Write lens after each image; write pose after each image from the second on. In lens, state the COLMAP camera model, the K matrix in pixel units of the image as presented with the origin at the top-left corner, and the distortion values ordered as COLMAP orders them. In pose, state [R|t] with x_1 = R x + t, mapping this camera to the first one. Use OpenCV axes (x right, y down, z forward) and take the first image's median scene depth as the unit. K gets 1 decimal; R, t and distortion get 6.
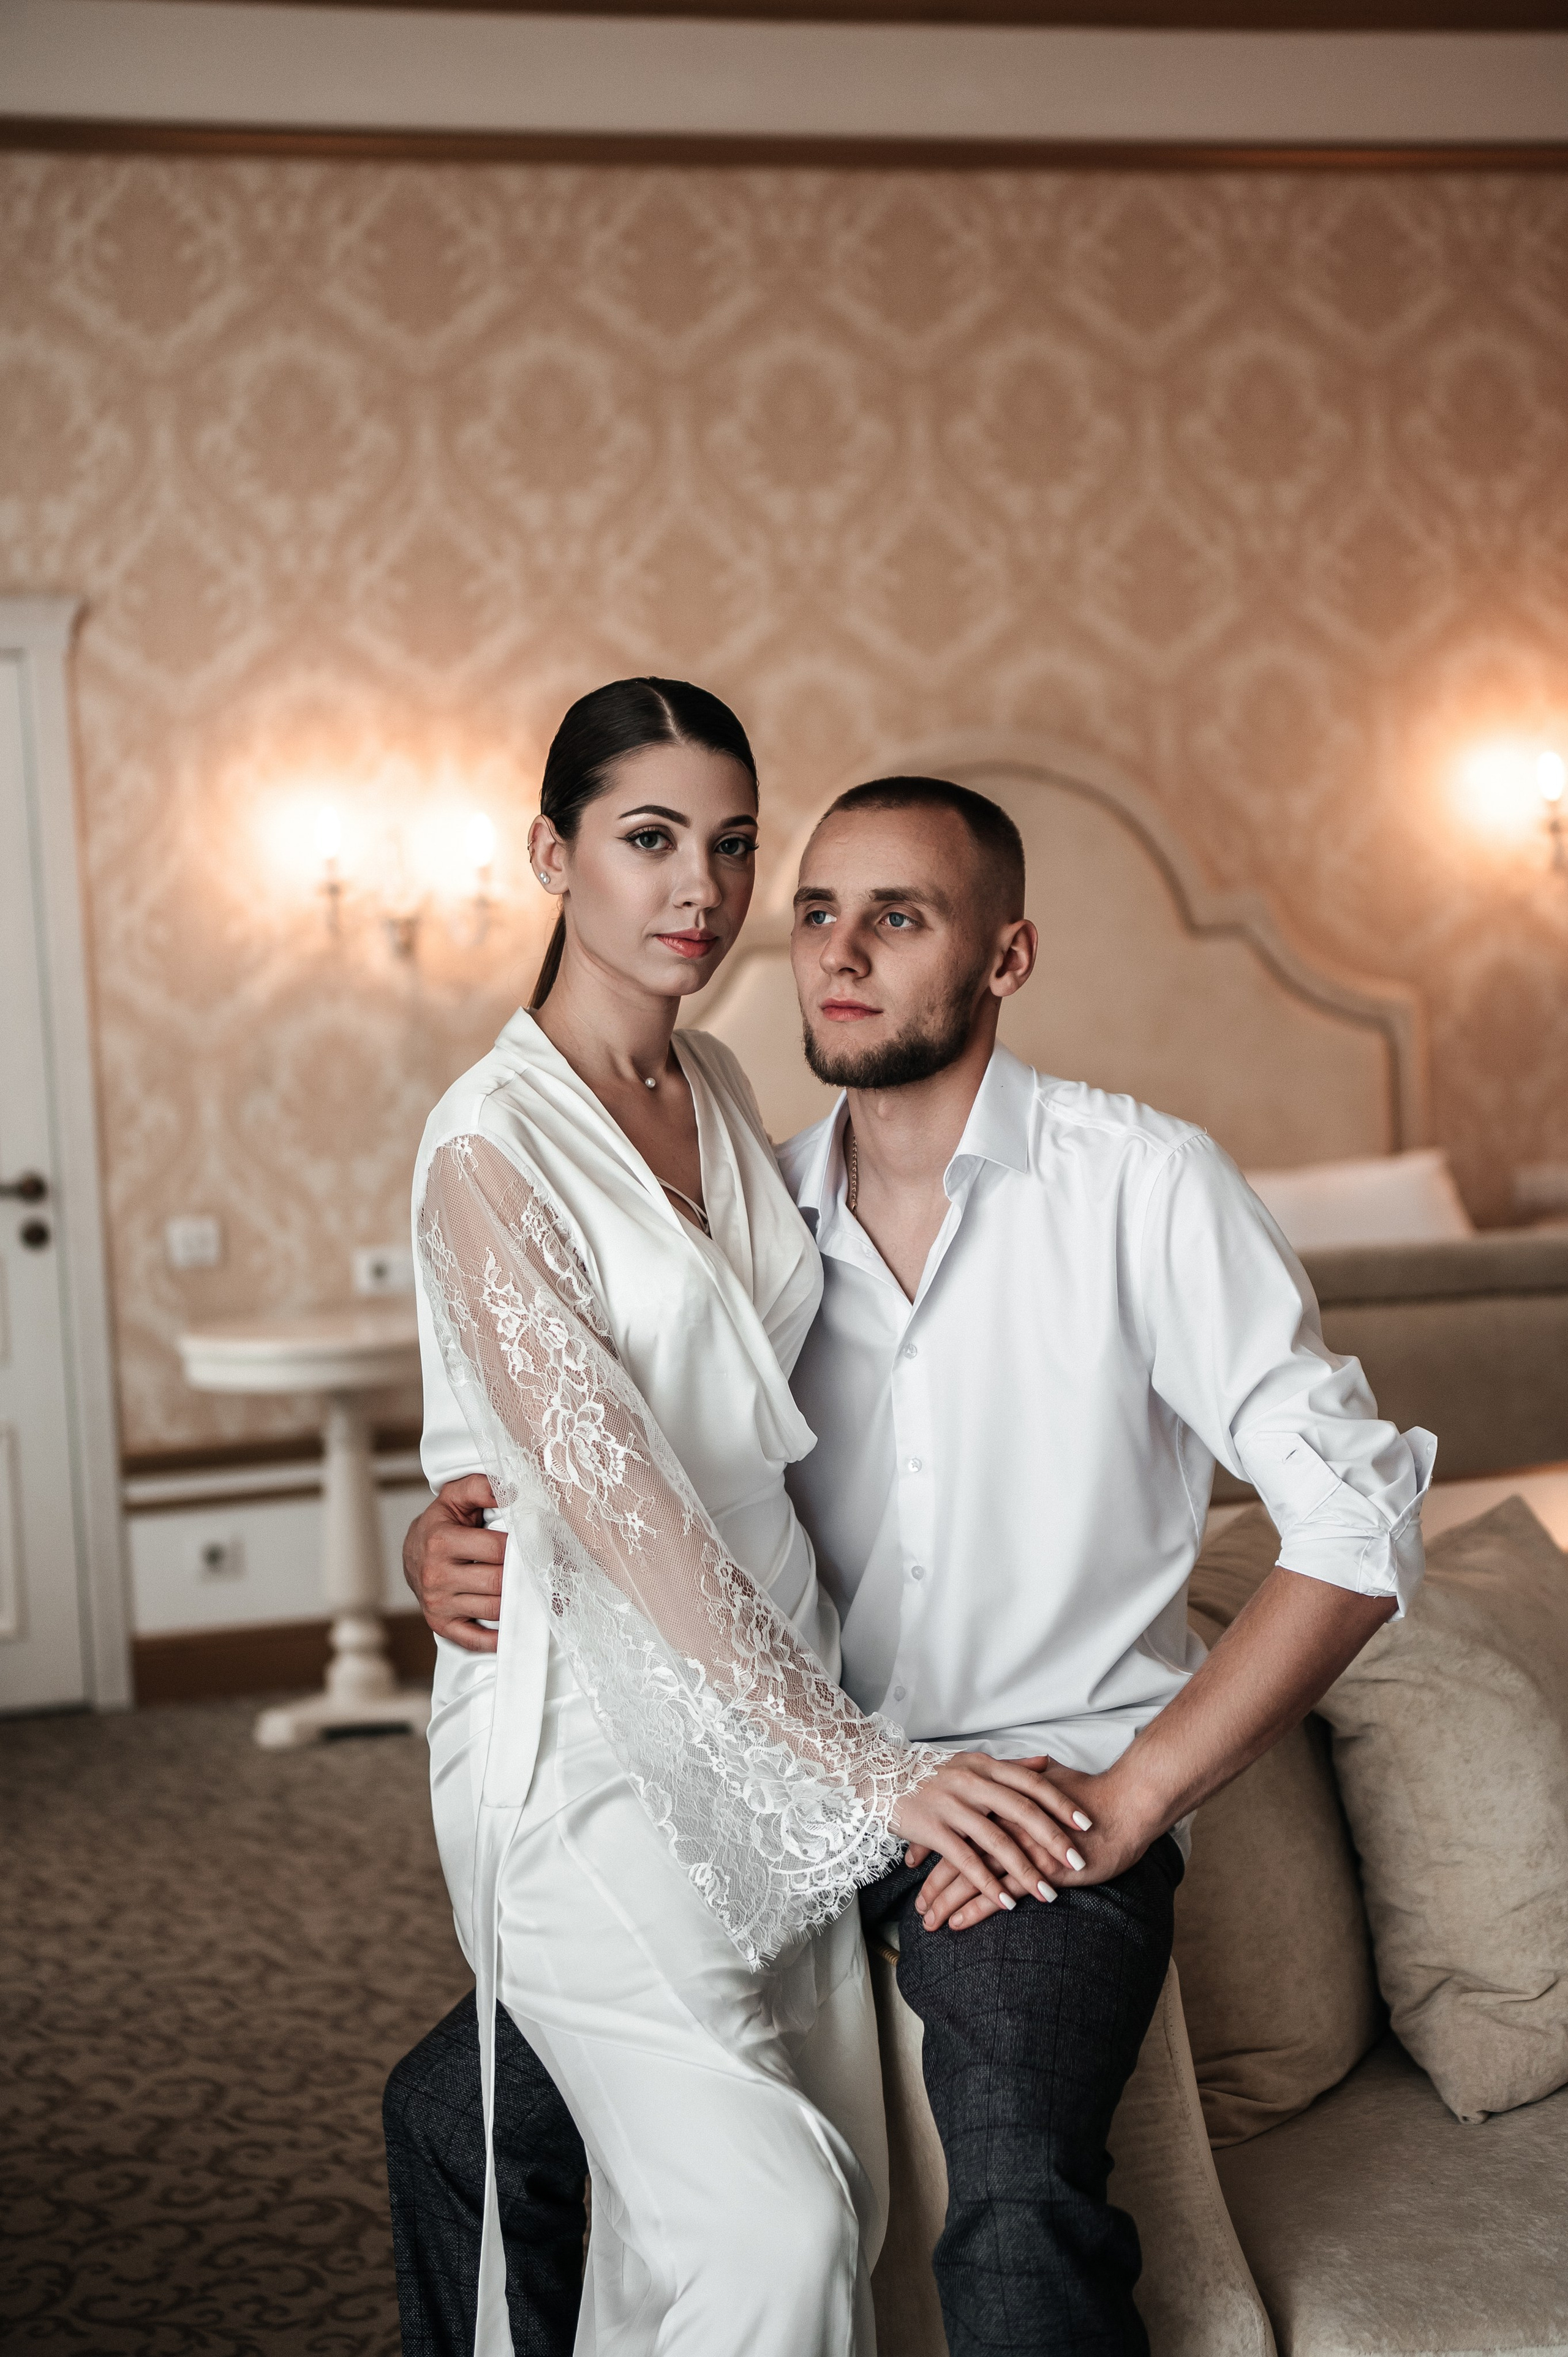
lens RADIAL K [[3285.7, 0, 823.3], [0, 3285.7, 1181.3], [0, 0, 1]] dist [0.141645, 0.000000]
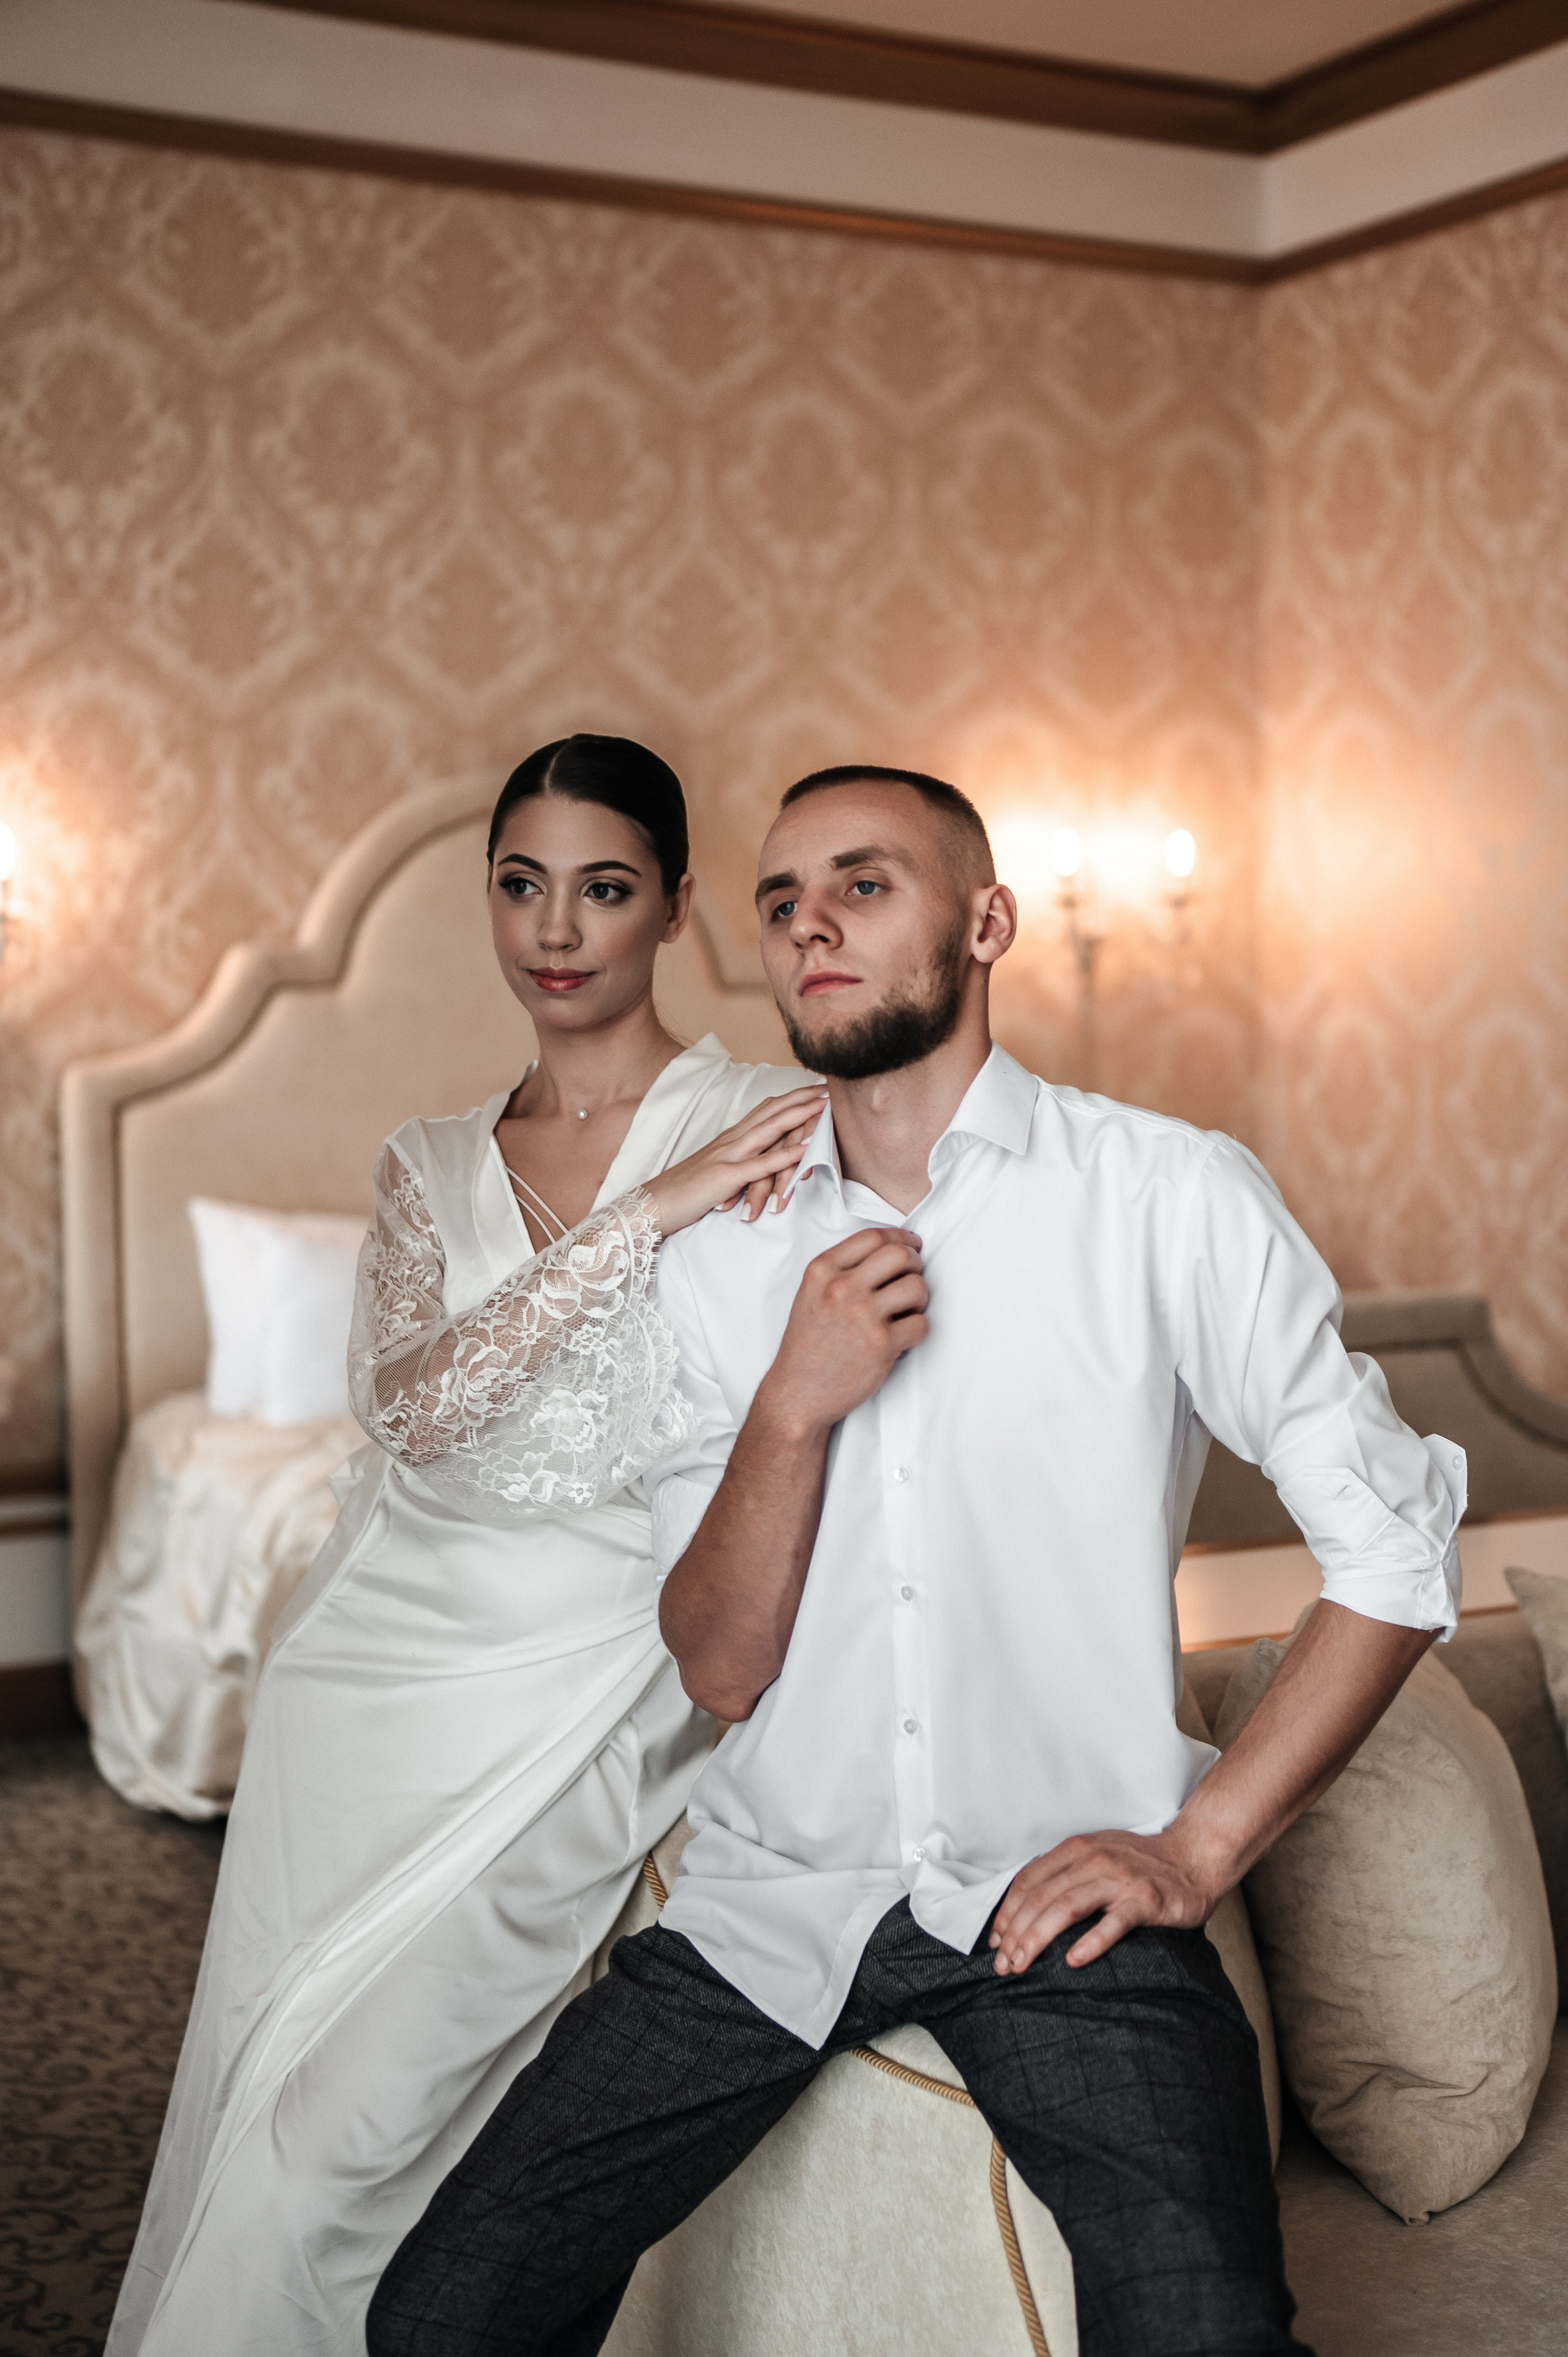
lens RADIAL K [[3285.7, 0, 805.1], [0, 3285.7, 1188.6], [0, 0, 1]] dist [0.141645, 0.000000]
pose [[0.974414, 0.032493, 0.222399, -0.112666], [-0.029508, 0.999424, -0.016733, 0.000616], [-0.222815, 0.009742, 0.974812, 0.045610]]
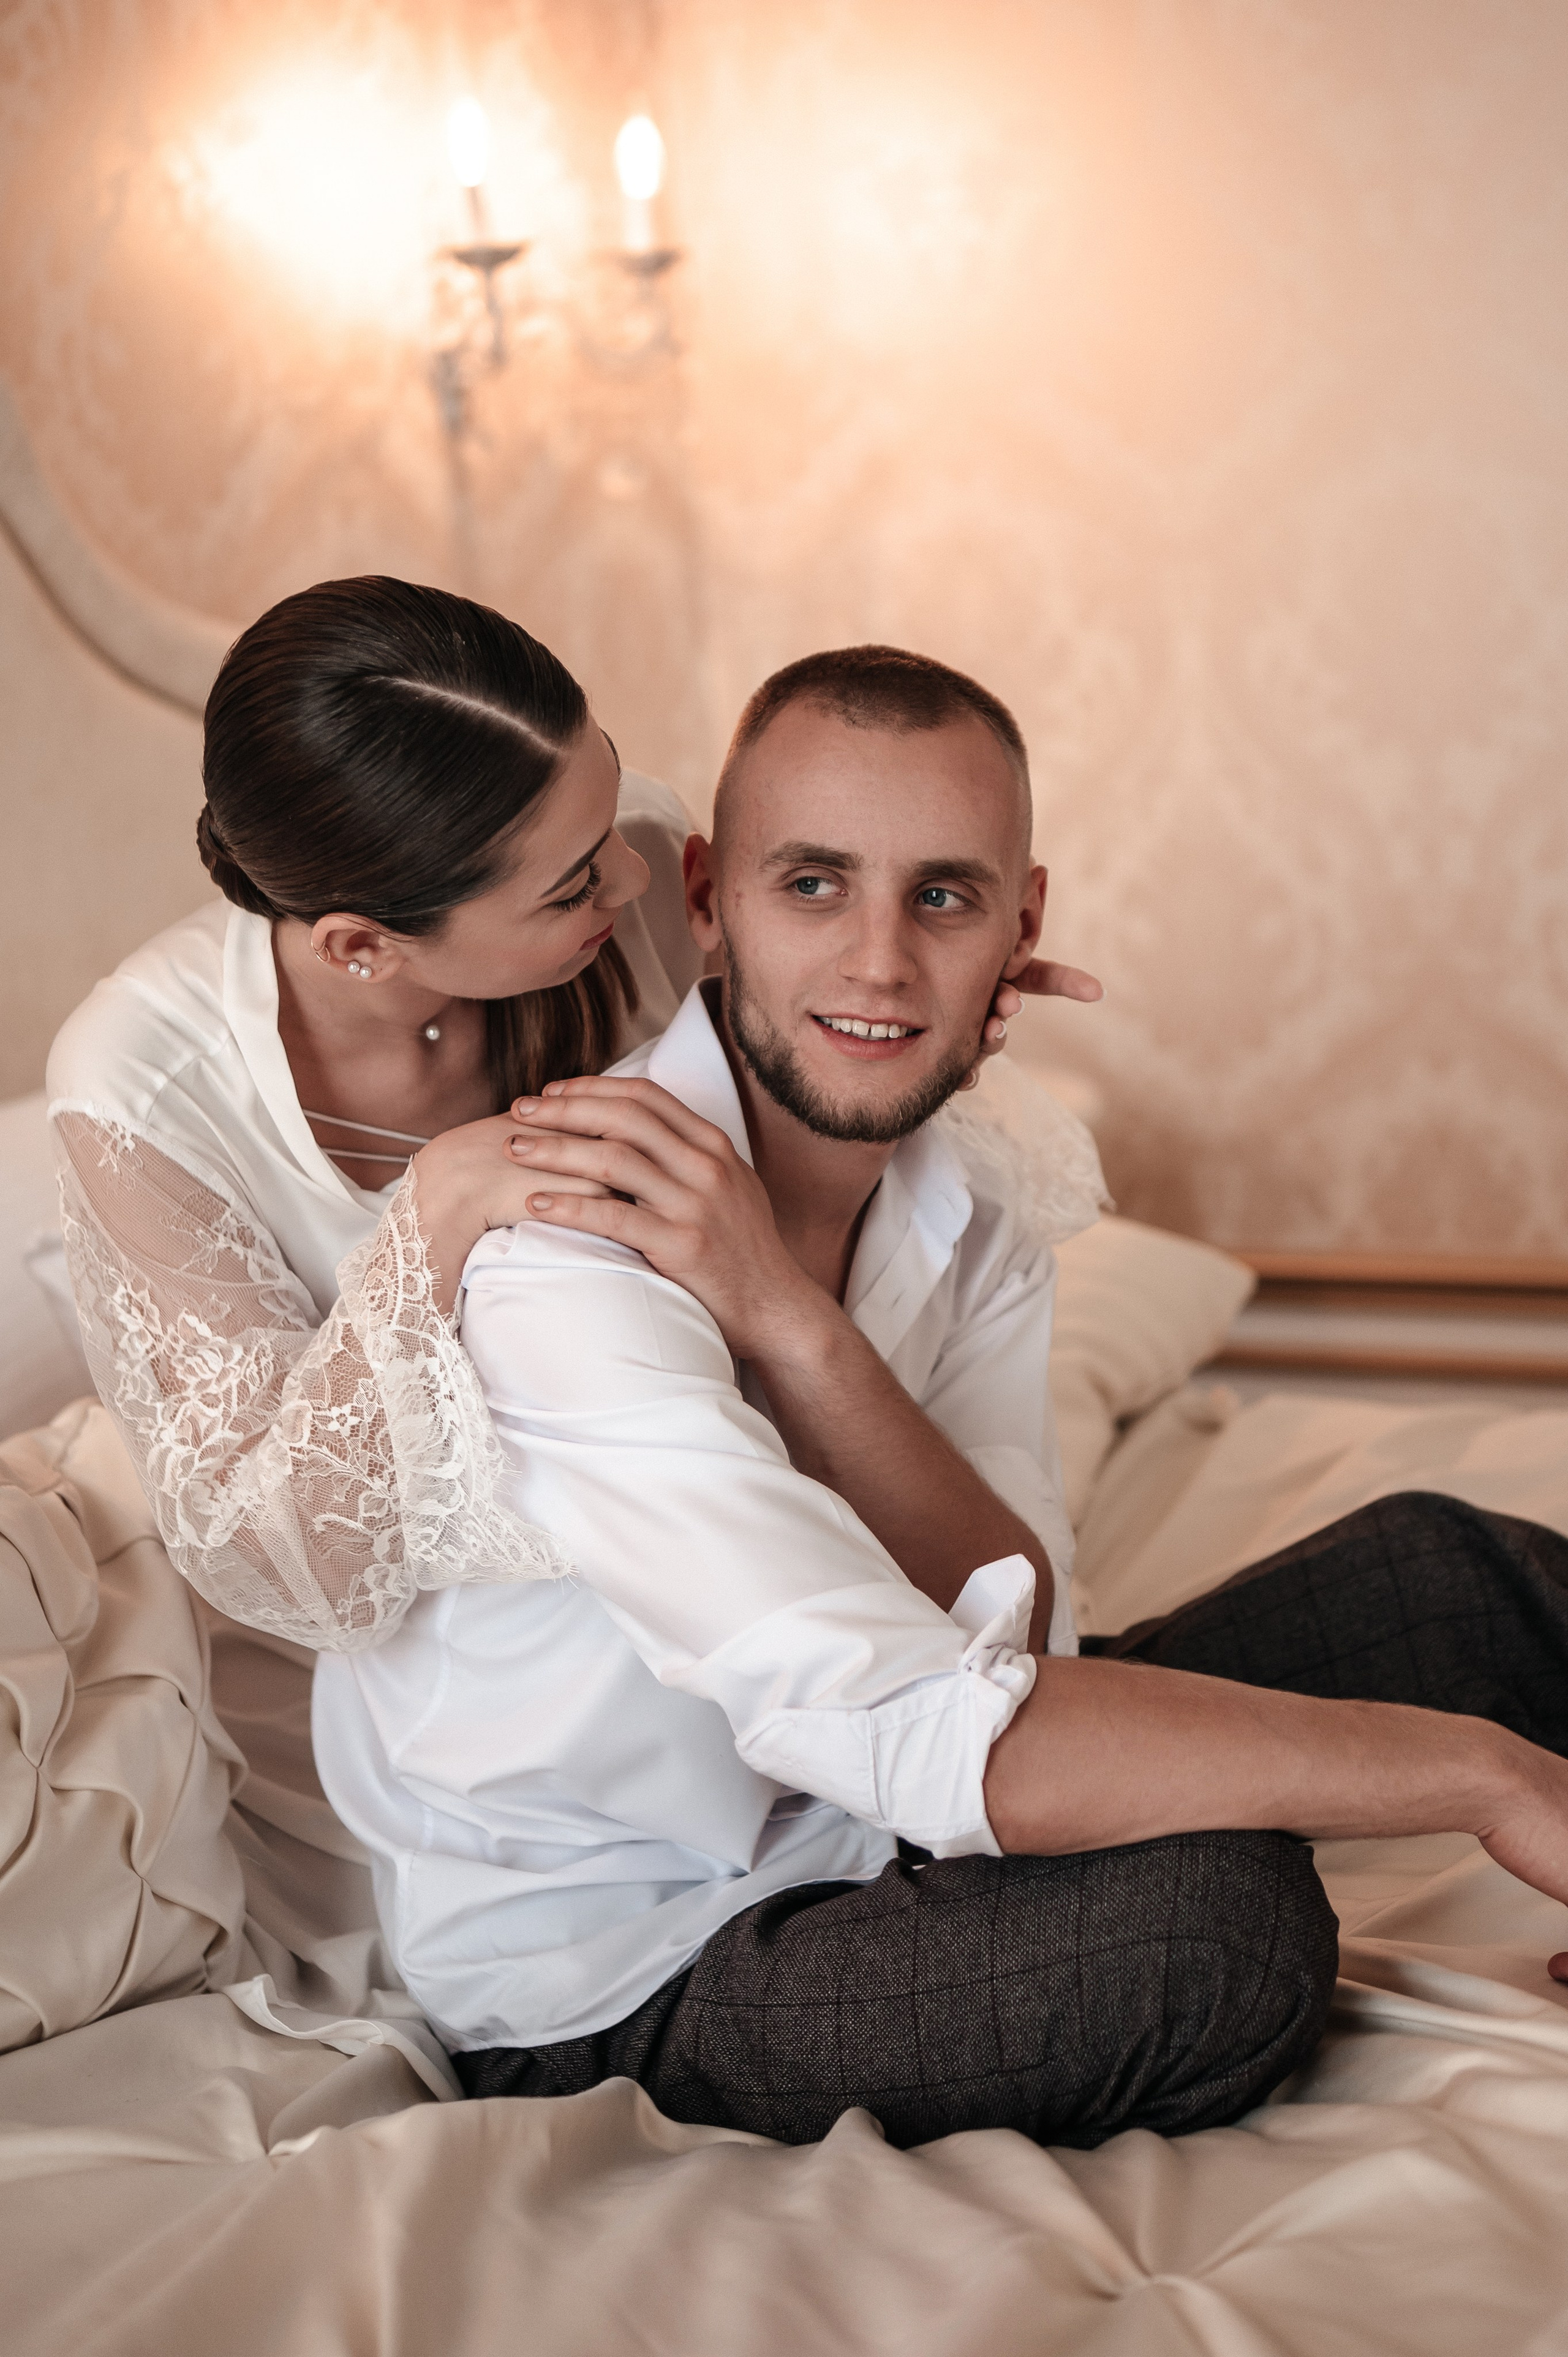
lens RADIAL K [[3531.6, 0, 679.5], [0, 3531.6, 1162.8], [0, 0, 1]] dist [0.107139, 0.000000]
pose [[0.712447, -0.122353, 0.690977, -0.146518], [0.092630, 0.992463, 0.080230, -0.032525], [-0.695585, 0.006845, 0.718411, 0.900521]]
